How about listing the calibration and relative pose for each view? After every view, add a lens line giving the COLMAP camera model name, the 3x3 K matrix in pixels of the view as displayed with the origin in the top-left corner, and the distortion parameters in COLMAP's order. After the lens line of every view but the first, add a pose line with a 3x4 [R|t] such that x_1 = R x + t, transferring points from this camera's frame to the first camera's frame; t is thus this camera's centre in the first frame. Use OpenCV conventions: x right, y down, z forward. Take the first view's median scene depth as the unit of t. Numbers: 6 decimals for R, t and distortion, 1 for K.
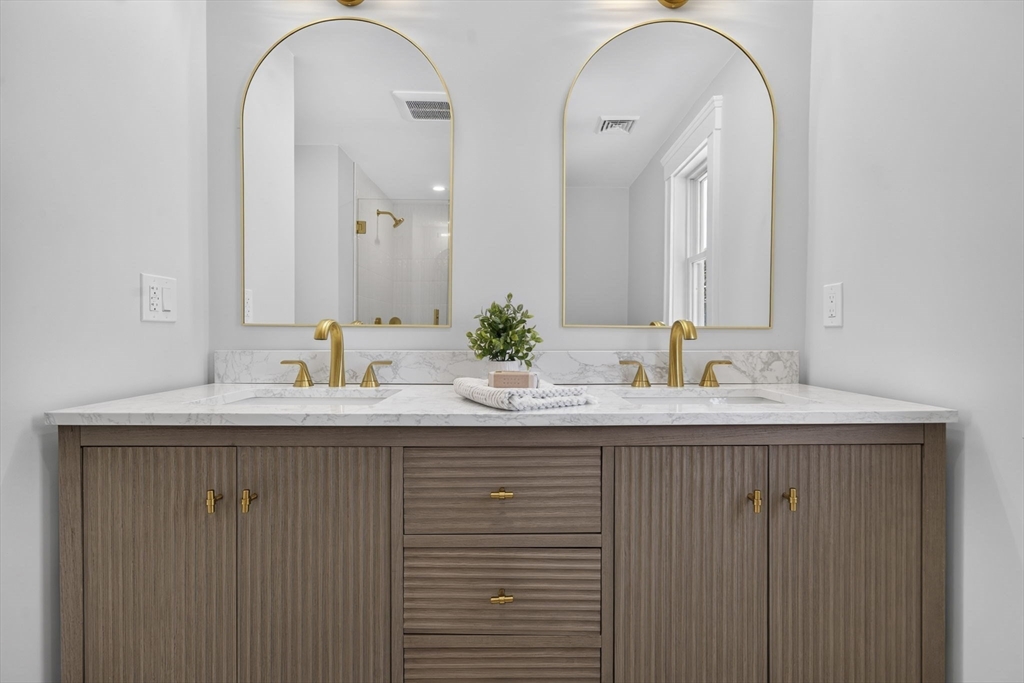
lens RADIAL K [[475.2, 0, 512.0], [0, 475.2, 341.5], [0, 0, 1]] dist [0.002169, 0.000444]
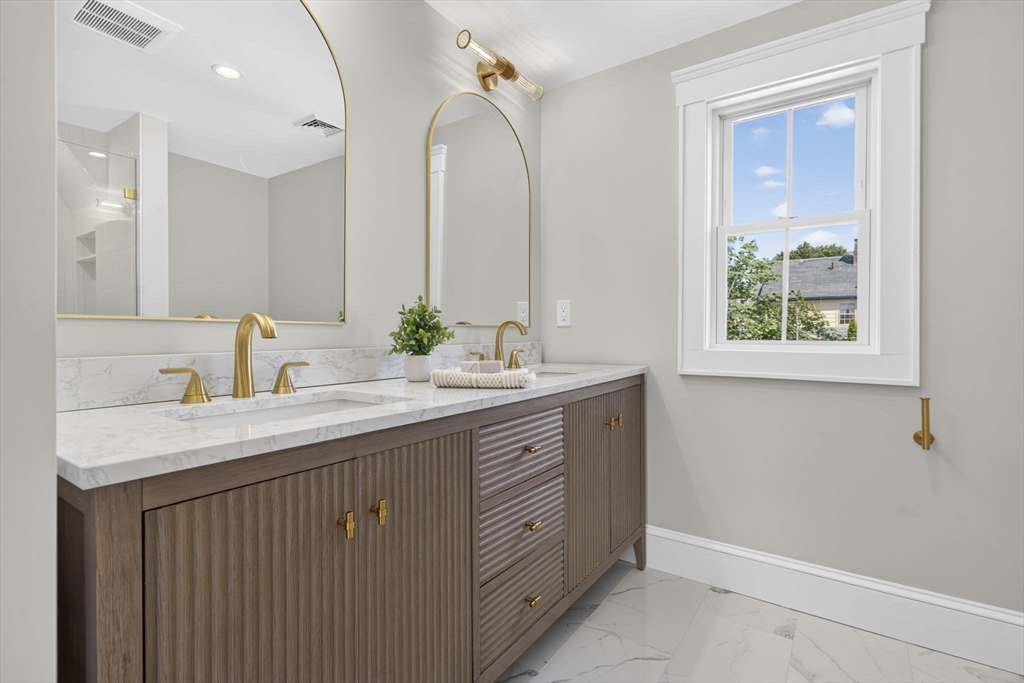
lens RADIAL K [[475.2, 0, 512.0], [0, 475.2, 341.5], [0, 0, 1]] dist [0.002169, 0.000444]
pose [[0.582336, -0.017029, 0.812770, -0.754288], [0.016422, 0.999823, 0.009182, 0.001432], [-0.812782, 0.008000, 0.582513, 0.169129]]
